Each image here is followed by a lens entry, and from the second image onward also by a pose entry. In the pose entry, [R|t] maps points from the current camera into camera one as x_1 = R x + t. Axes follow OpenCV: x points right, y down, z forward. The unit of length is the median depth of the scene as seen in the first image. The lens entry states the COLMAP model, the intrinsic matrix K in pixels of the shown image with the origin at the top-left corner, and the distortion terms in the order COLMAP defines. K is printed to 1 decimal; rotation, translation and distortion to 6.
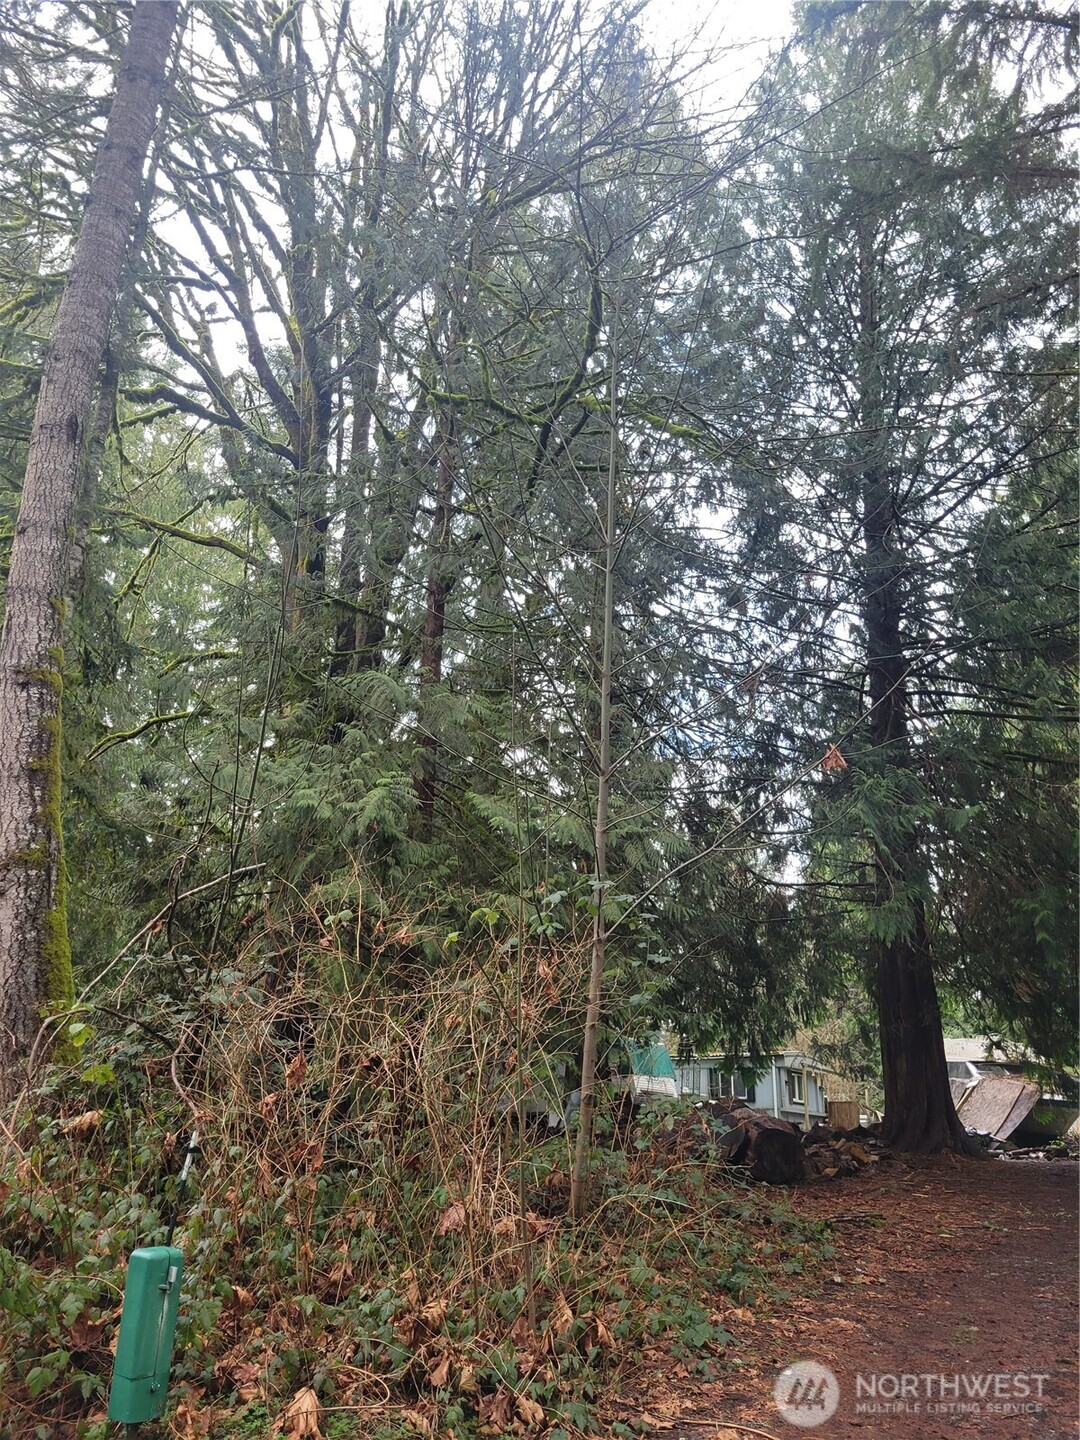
lens RADIAL K [[1089.7, 0, 544.8], [0, 1089.7, 731.3], [0, 0, 1]] dist [0.014914, 0.004155]
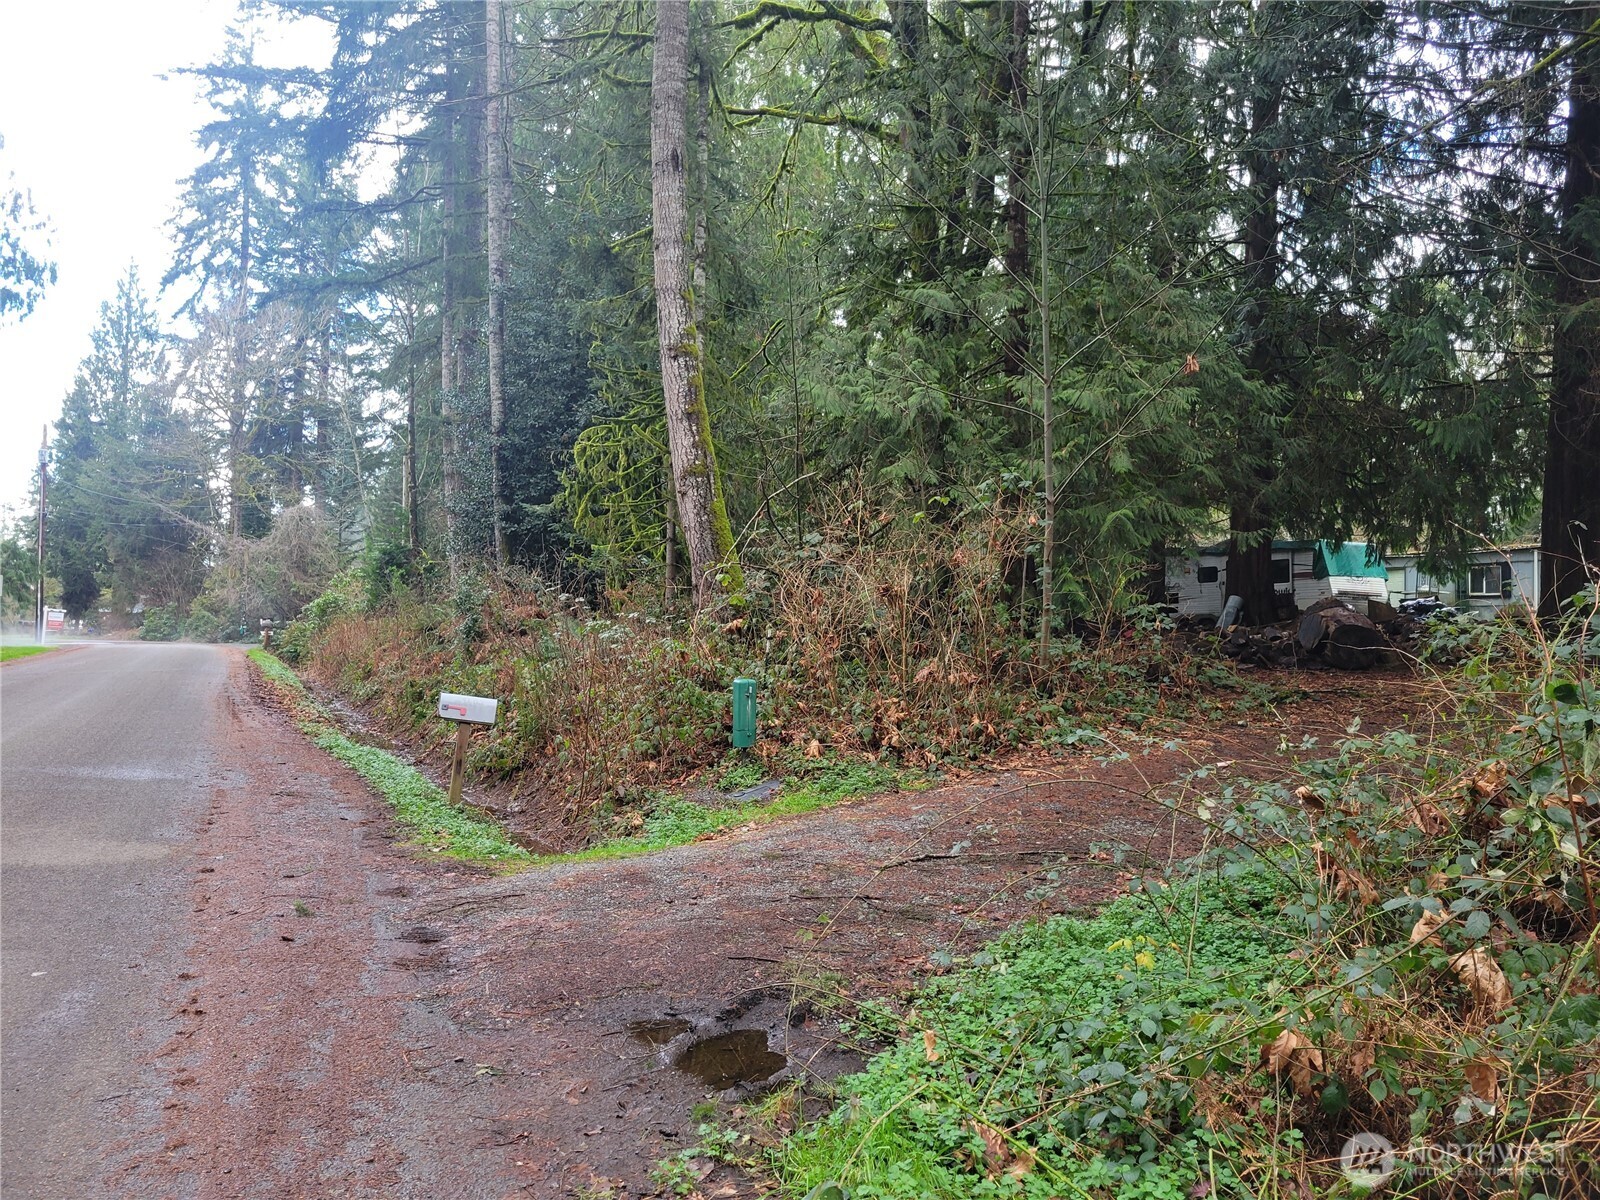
lens RADIAL K [[1210.7, 0, 796.6], [0, 1210.7, 597.9], [0, 0, 1]] dist [0.014914, 0.004155]
pose [[0.904887, -0.022789, -0.425042, 0.384582], [0.155780, 0.947019, 0.280870, -0.171080], [0.396122, -0.320368, 0.860495, -0.490320]]
